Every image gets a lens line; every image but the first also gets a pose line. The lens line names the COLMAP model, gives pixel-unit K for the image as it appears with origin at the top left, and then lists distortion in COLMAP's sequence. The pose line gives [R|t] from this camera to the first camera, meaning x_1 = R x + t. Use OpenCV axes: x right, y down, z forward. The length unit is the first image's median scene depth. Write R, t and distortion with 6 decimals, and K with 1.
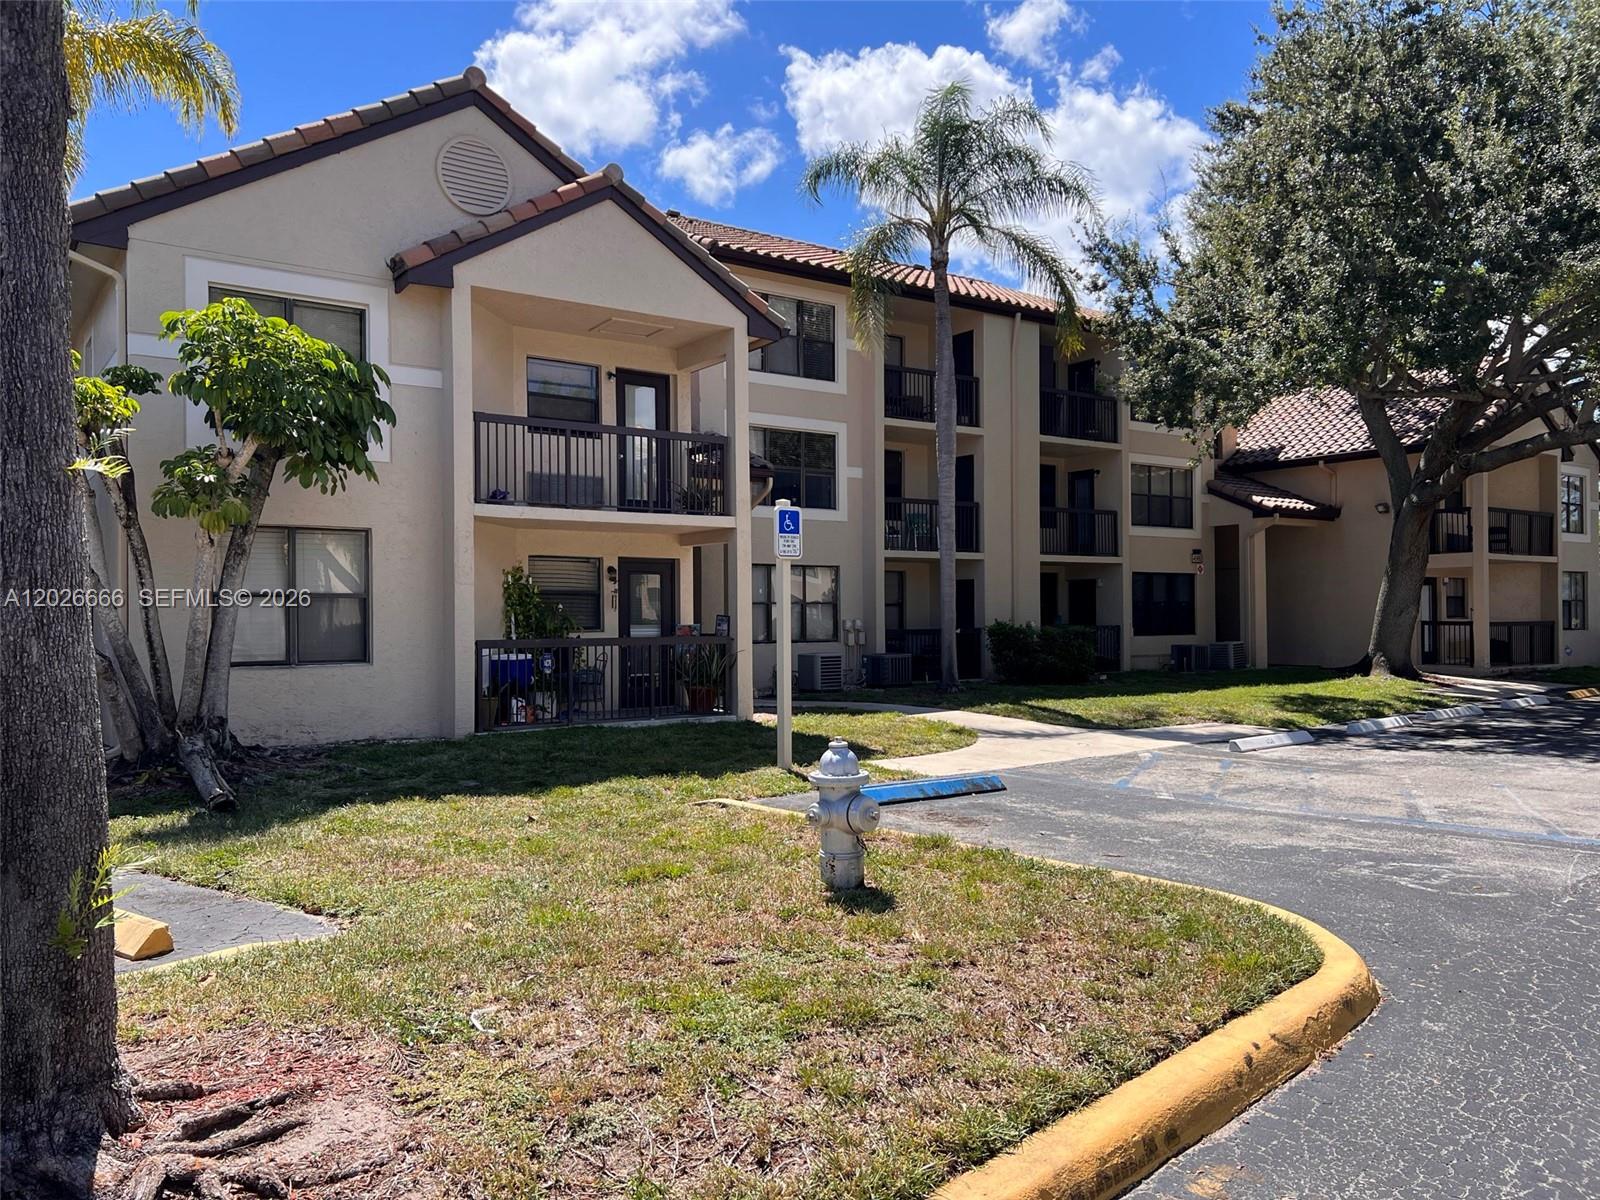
lens RADIAL K [[1210.8, 0, 800.0], [0, 1210.8, 600.0], [0, 0, 1]] dist [0.062150, -0.004072]
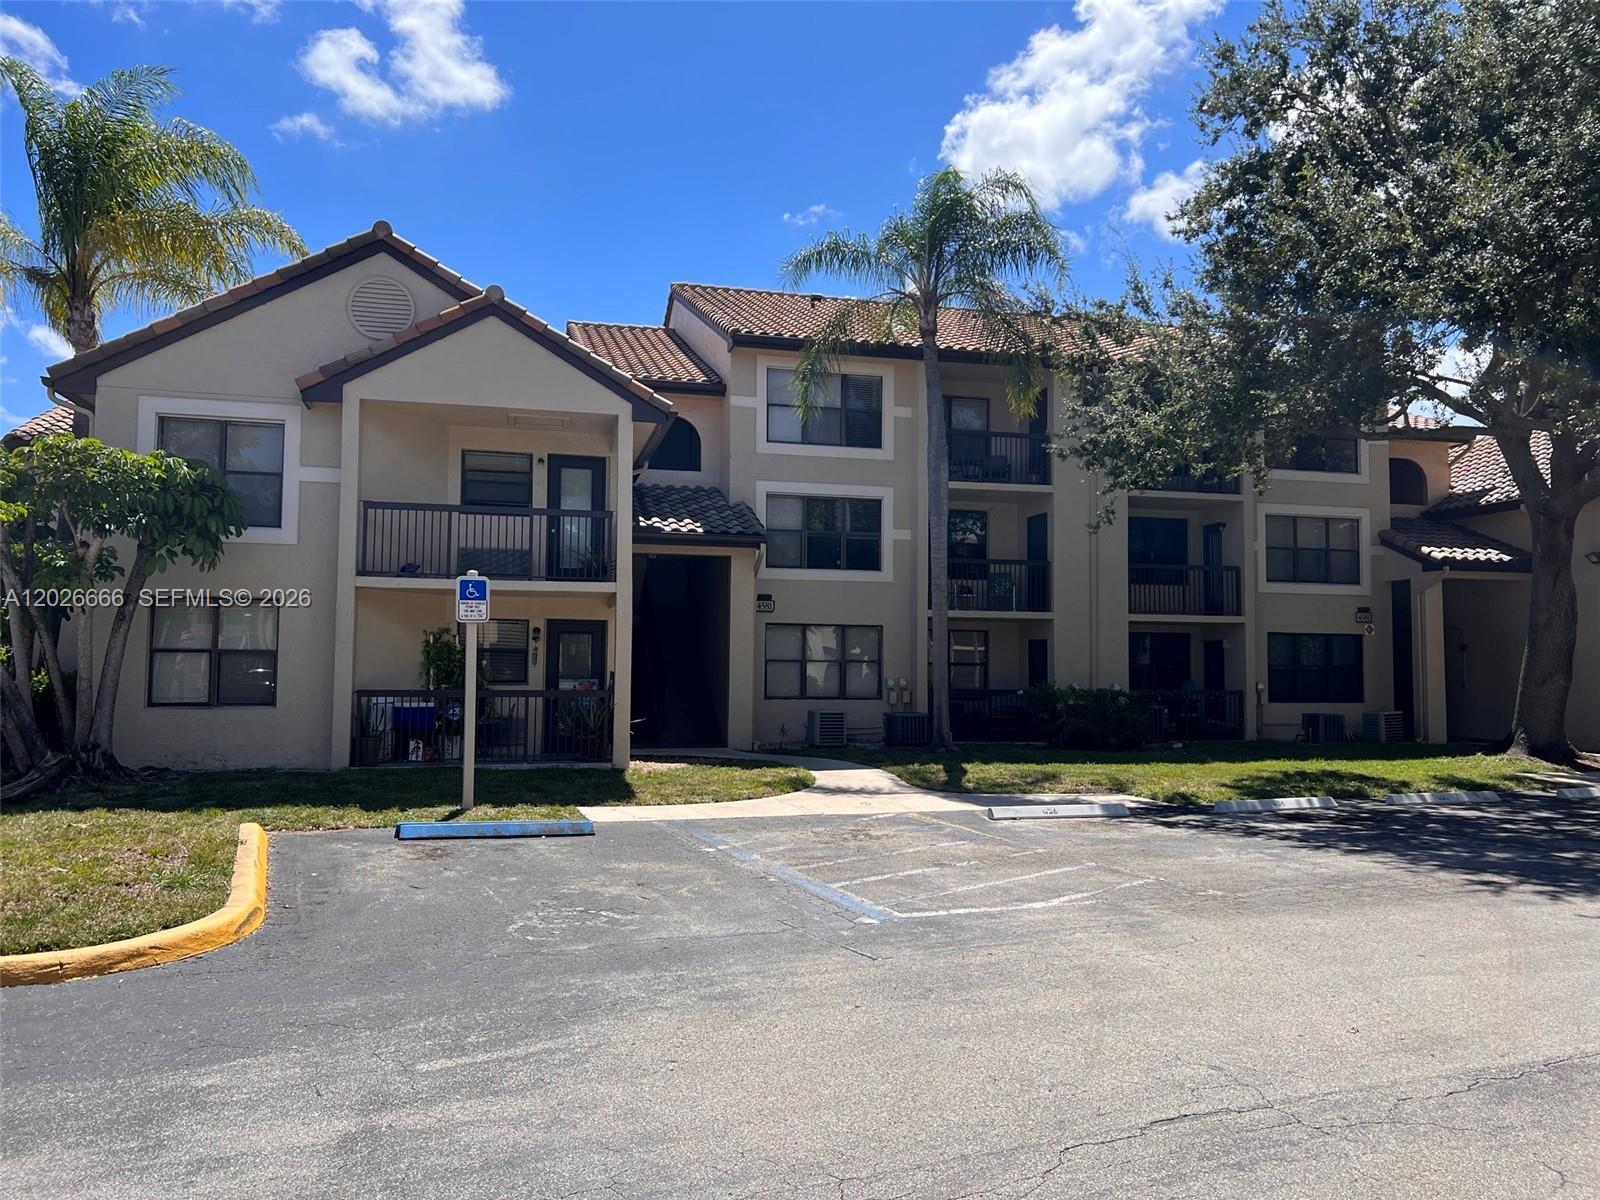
lens RADIAL K [[1210.8, 0, 800.0], [0, 1210.8, 600.0], [0, 0, 1]] dist [0.062150, -0.004072]
pose [[0.933768, -0.007962, -0.357792, 0.335361], [-0.009160, 0.998893, -0.046134, -0.002081], [0.357763, 0.046355, 0.932661, 0.014596]]
